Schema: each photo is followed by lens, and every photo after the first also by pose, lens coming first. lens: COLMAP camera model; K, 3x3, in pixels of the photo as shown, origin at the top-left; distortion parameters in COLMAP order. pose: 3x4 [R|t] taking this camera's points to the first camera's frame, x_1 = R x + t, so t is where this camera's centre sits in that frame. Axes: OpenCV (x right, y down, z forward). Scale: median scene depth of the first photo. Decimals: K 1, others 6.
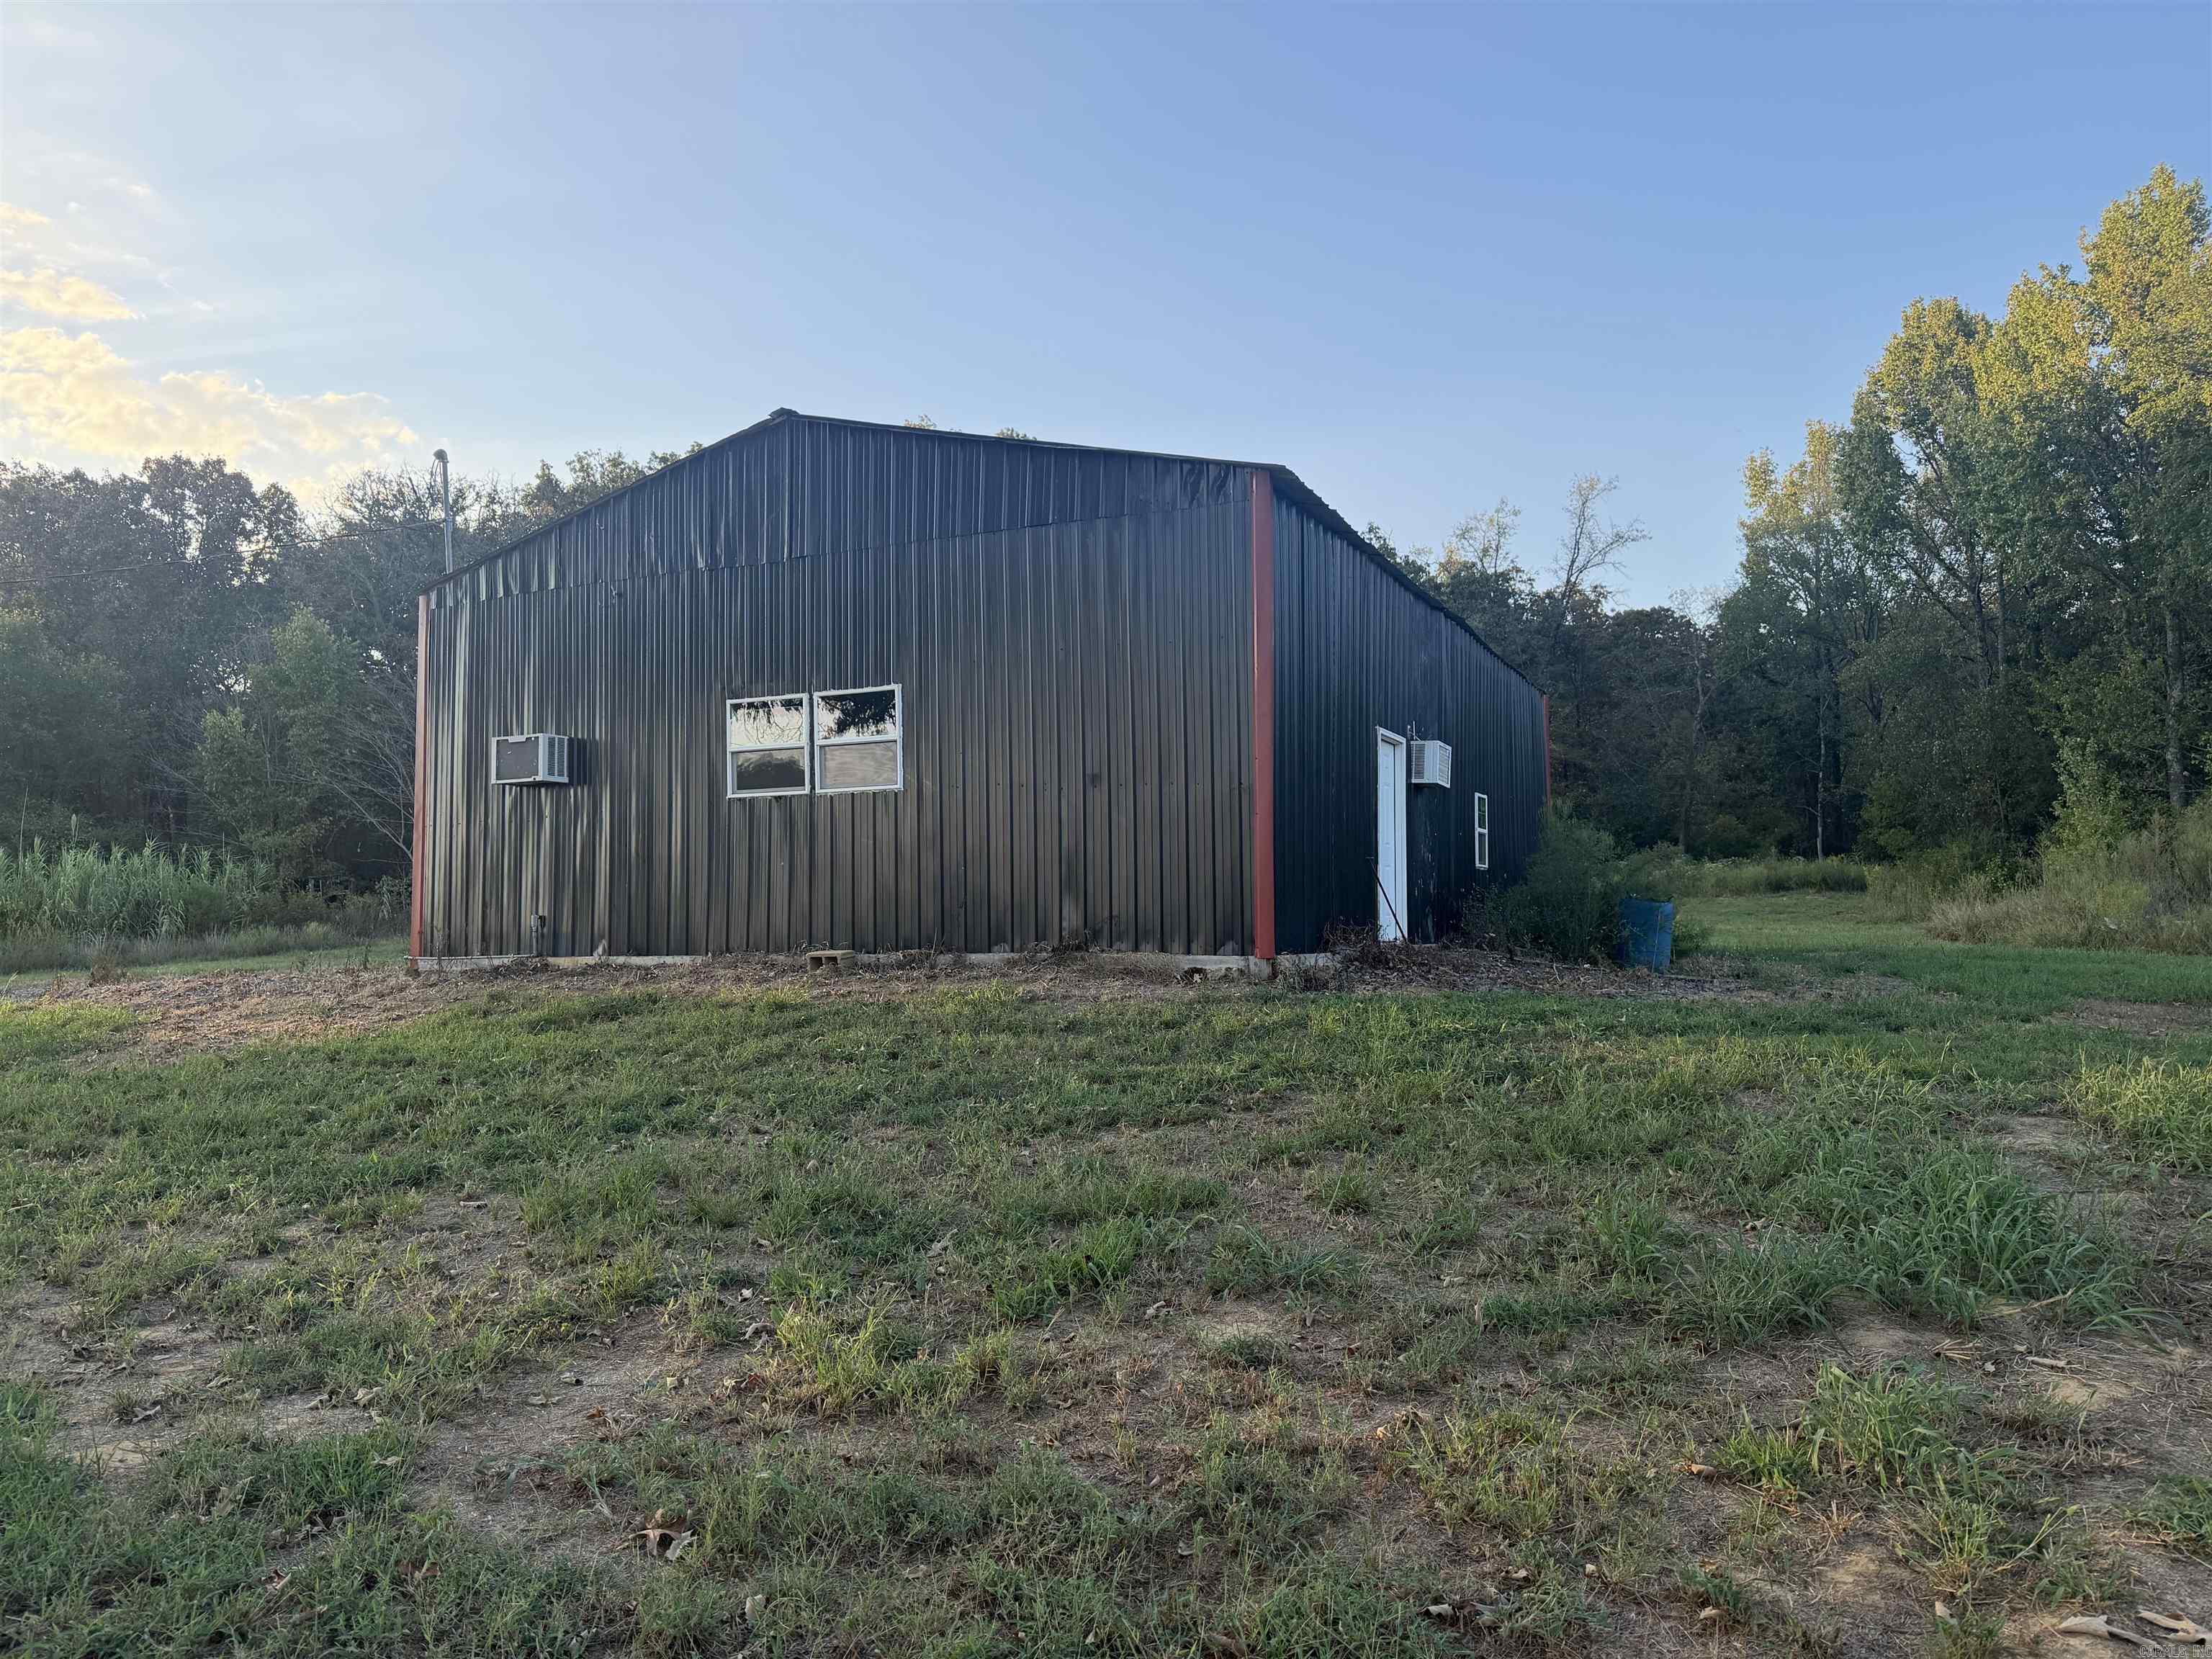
lens RADIAL K [[1567.0, 0, 1109.1], [0, 1567.0, 838.9], [0, 0, 1]] dist [0.019142, -0.022027]
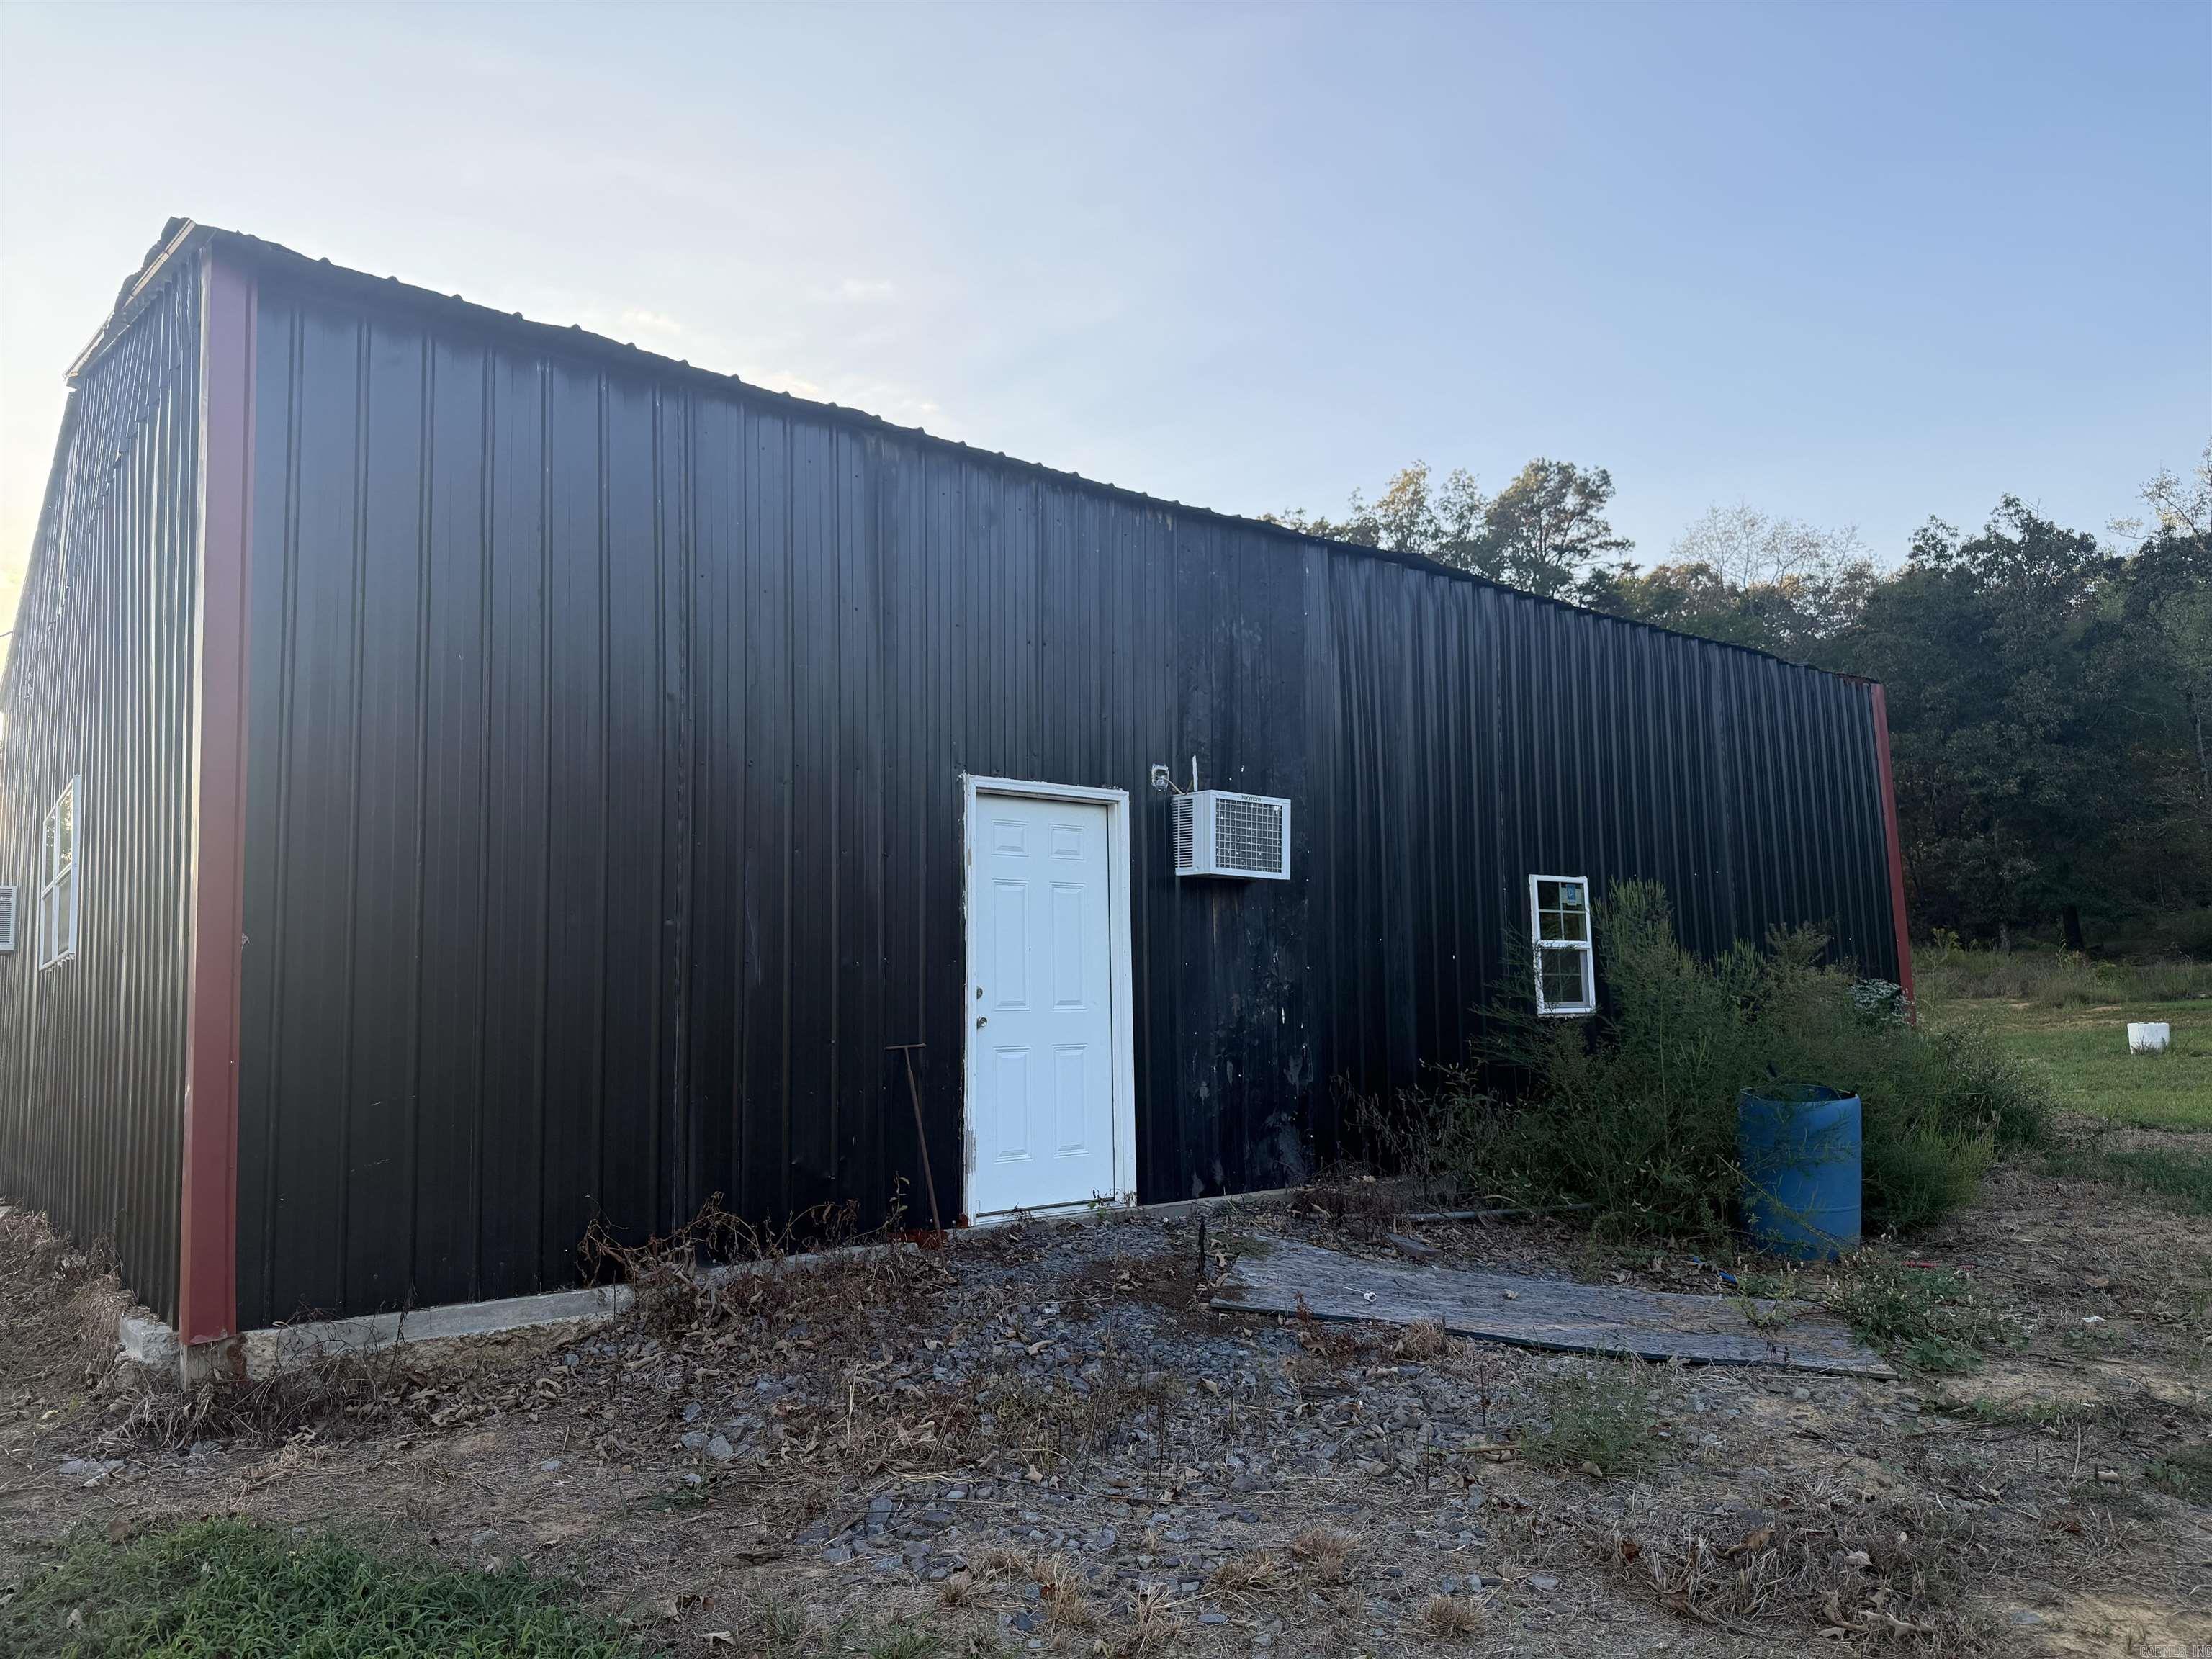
lens RADIAL K [[1567.0, 0, 1115.0], [0, 1567.0, 809.3], [0, 0, 1]] dist [0.019142, -0.022027]
pose [[0.902757, -0.076340, -0.423323, 0.569464], [0.046133, 0.995632, -0.081166, -0.024913], [0.427671, 0.053744, 0.902336, 0.775523]]
